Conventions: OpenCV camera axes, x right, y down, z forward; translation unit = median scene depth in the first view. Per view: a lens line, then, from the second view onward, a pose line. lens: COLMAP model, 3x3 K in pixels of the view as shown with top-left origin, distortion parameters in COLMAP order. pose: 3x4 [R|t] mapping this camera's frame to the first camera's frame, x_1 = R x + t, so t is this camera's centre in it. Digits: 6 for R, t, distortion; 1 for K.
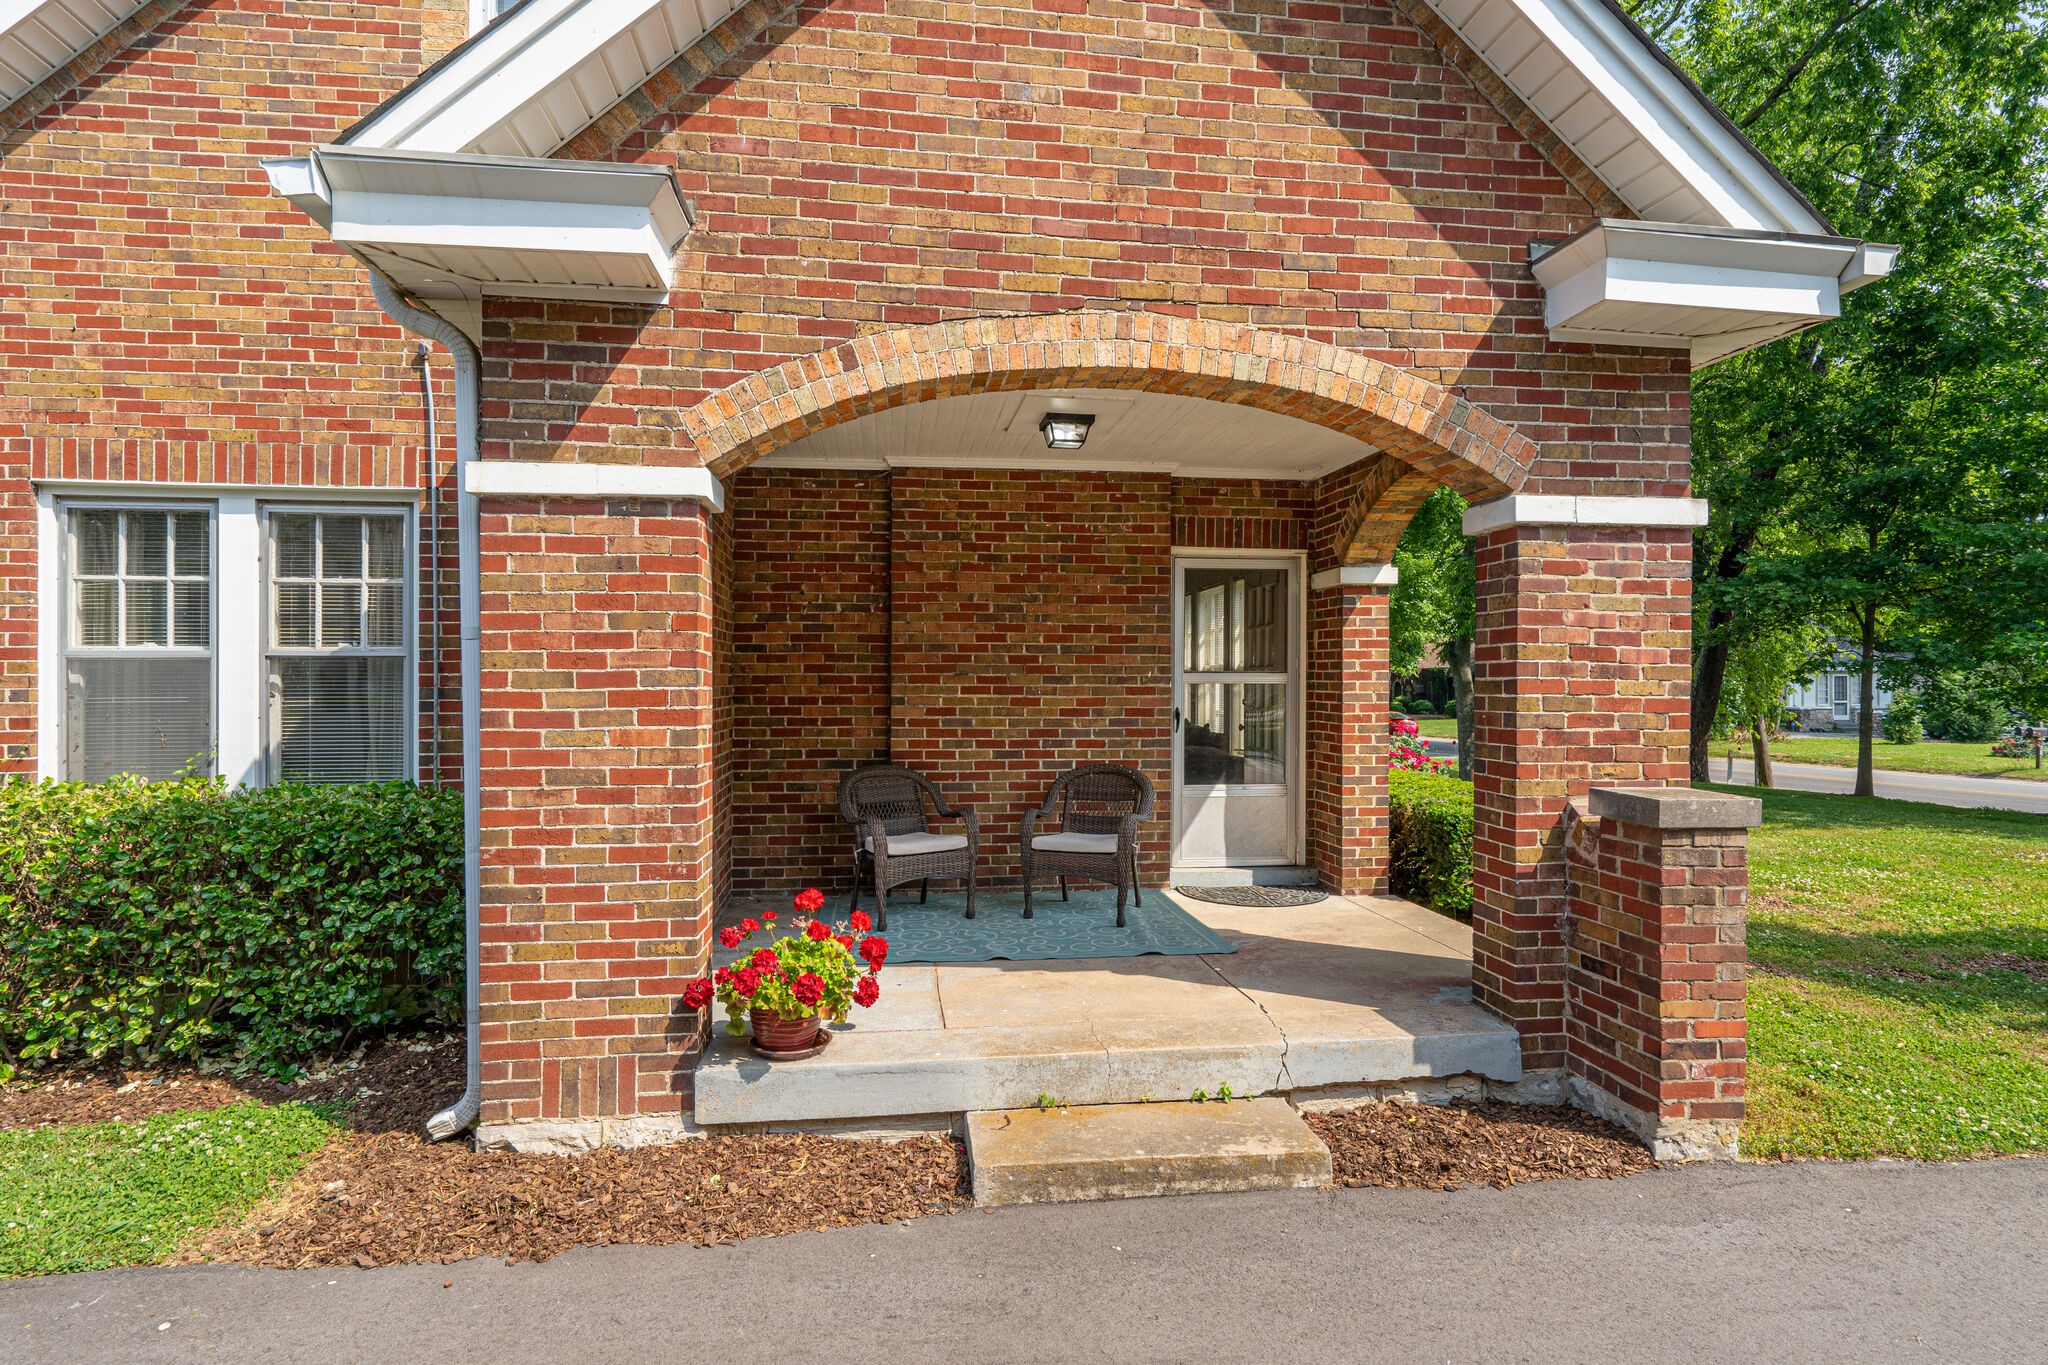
lens RADIAL K [[1055.5, 0, 1039.1], [0, 1055.5, 674.9], [0, 0, 1]] dist [0.006263, 0.000639]
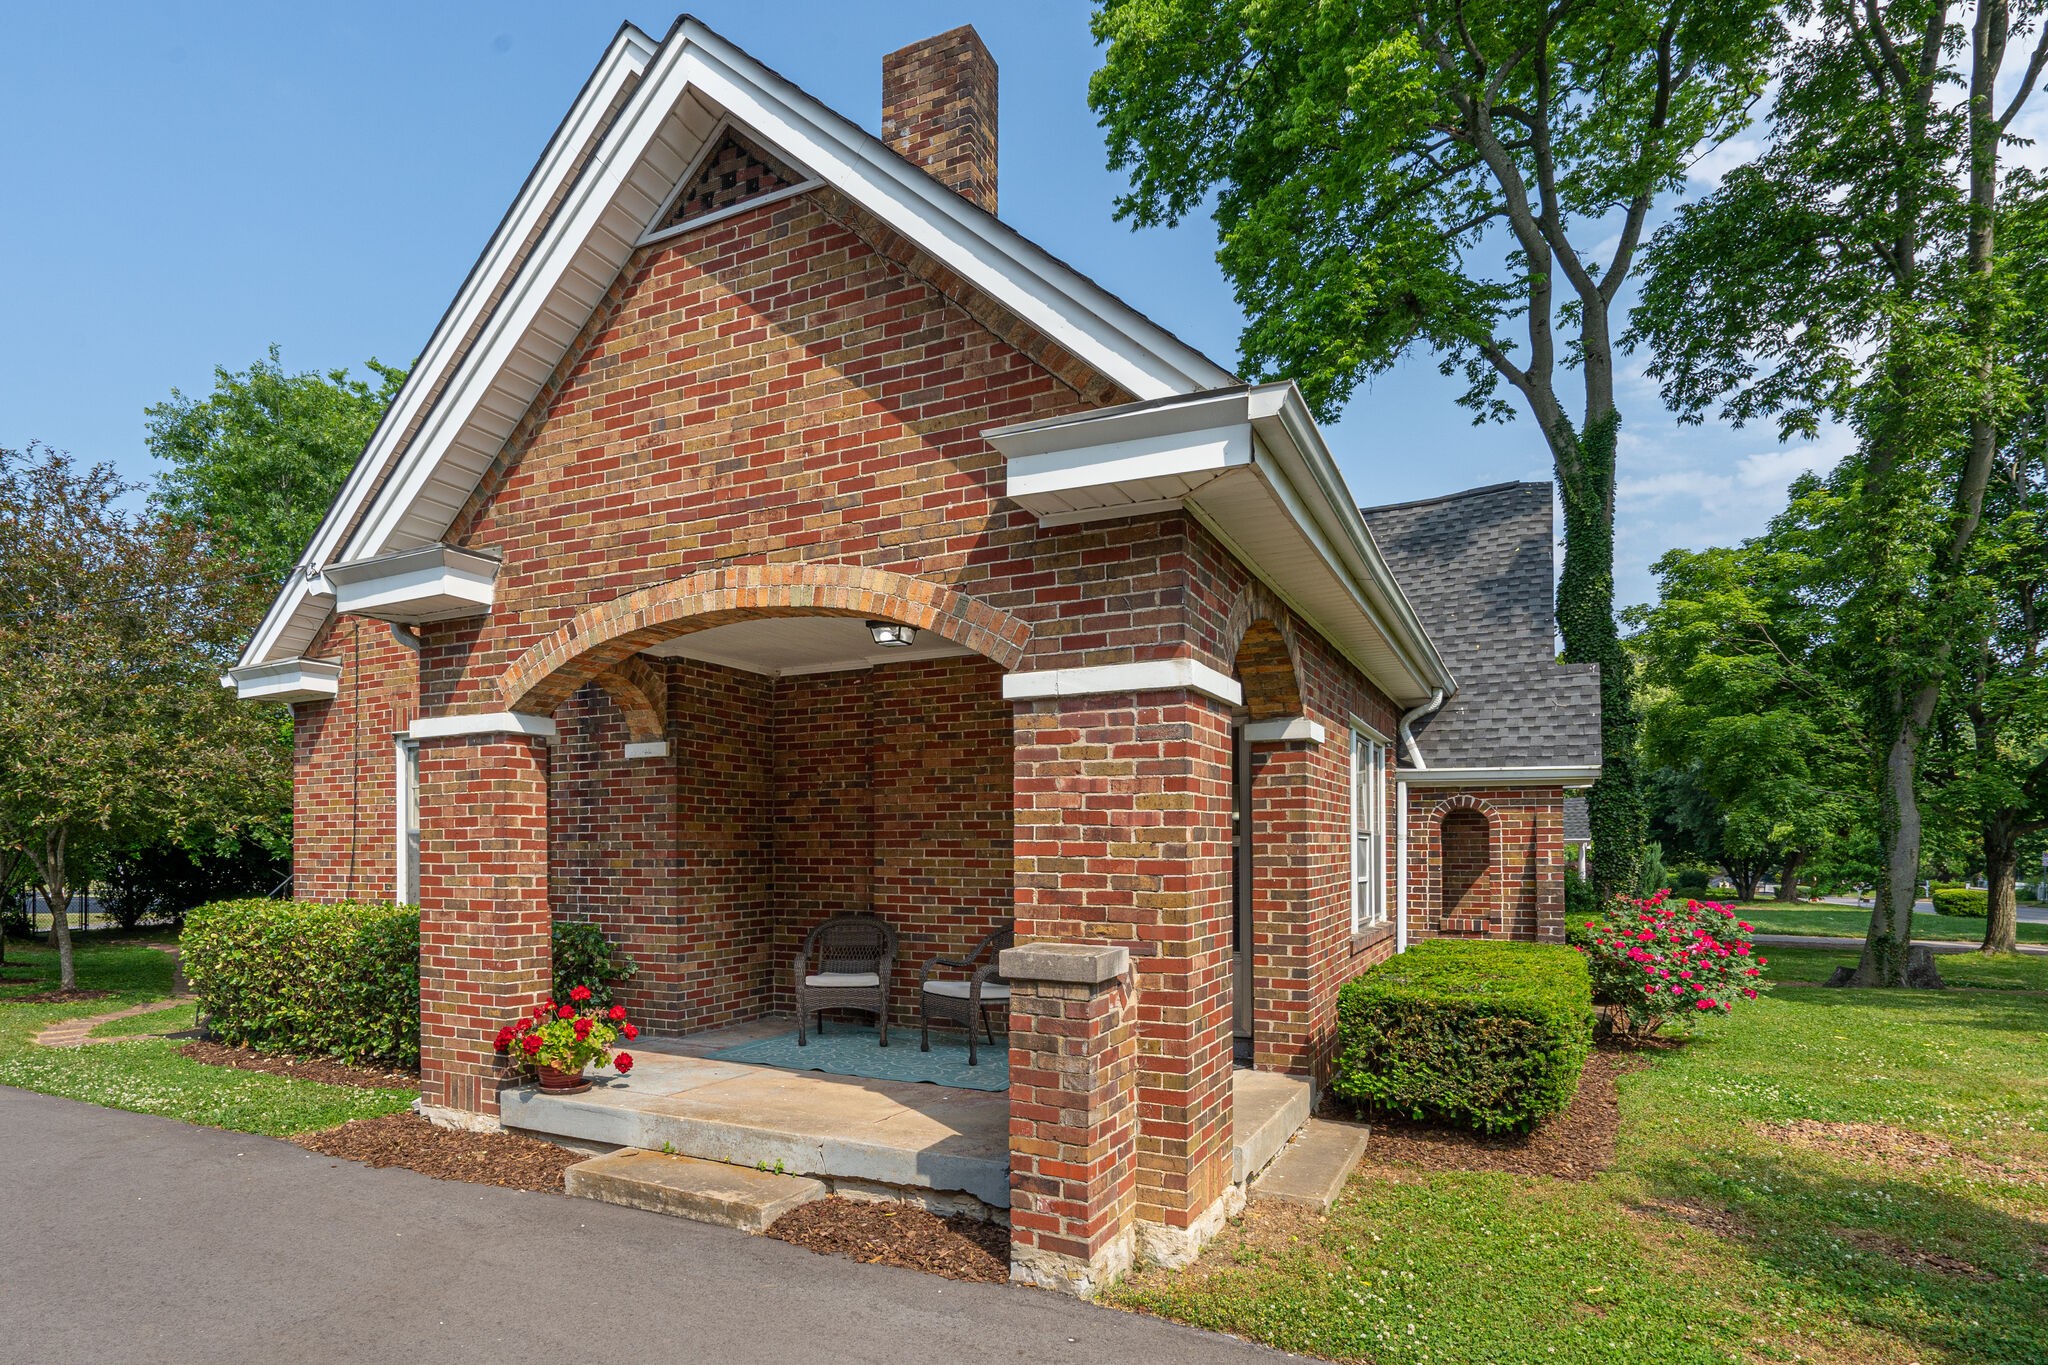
lens RADIAL K [[1158.5, 0, 918.6], [0, 1158.5, 830.2], [0, 0, 1]] dist [-0.006820, 0.003034]
pose [[0.799509, -0.011447, -0.600545, 0.898407], [0.007120, 0.999929, -0.009581, 0.002143], [0.600612, 0.003384, 0.799533, -0.013920]]
